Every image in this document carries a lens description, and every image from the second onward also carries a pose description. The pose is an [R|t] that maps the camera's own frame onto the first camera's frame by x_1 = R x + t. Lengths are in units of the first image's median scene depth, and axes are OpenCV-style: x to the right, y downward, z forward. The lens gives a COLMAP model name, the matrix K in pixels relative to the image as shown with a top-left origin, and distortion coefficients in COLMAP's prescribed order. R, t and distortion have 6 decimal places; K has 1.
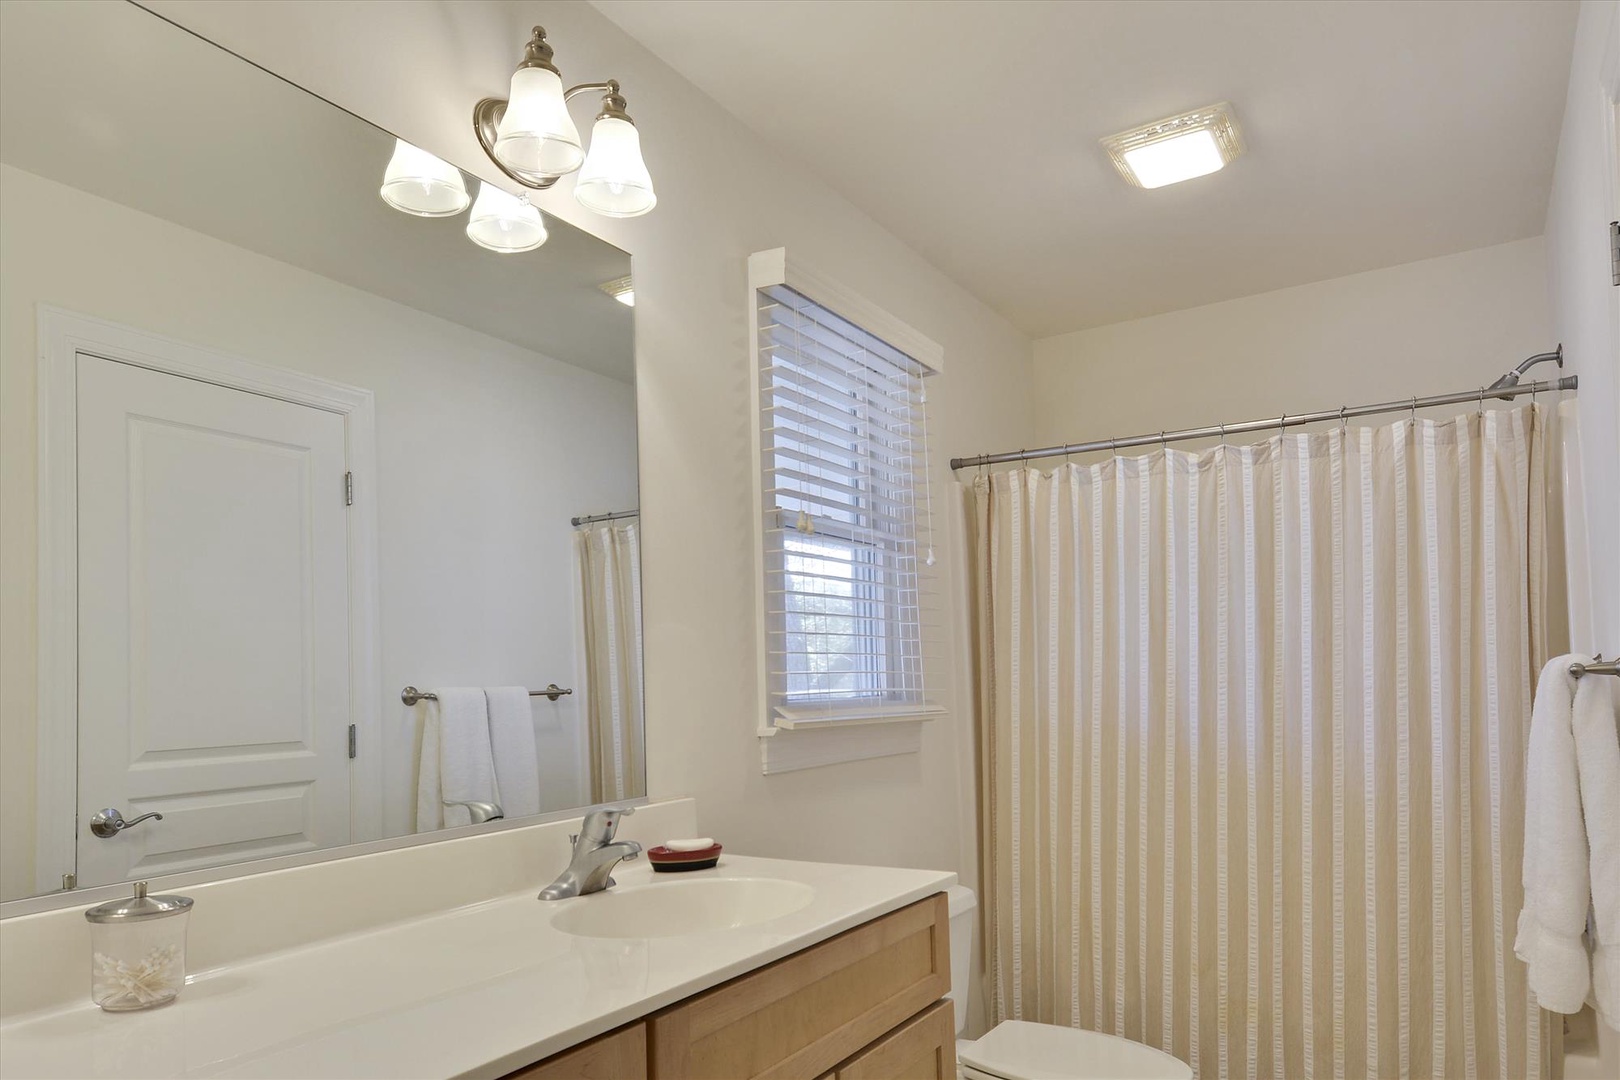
lens RADIAL K [[1075.5, 0, 814.0], [0, 1075.5, 617.1], [0, 0, 1]] dist [0.047123, -0.002226]
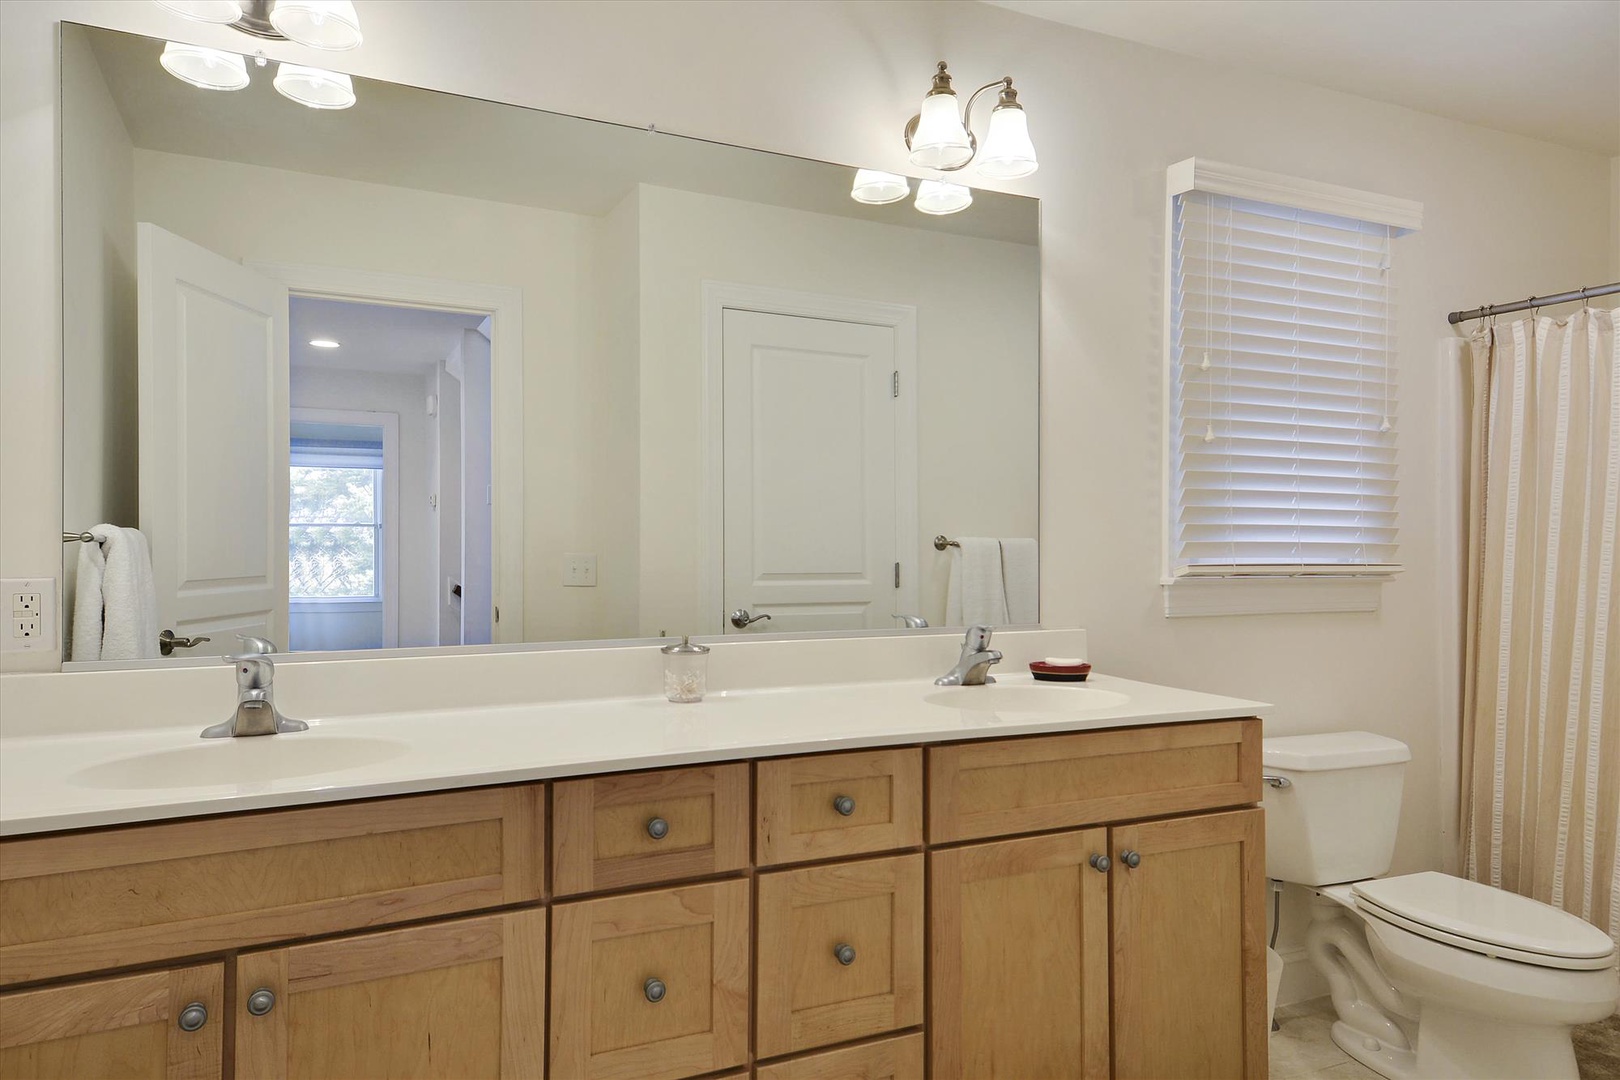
lens RADIAL K [[1067.2, 0, 810.0], [0, 1067.2, 540.0], [0, 0, 1]] dist [0.025327, -0.002969]
pose [[0.830000, 0.026528, -0.557132, 0.252425], [0.010313, 0.997968, 0.062883, -0.014088], [0.557668, -0.057938, 0.828040, -0.165586]]
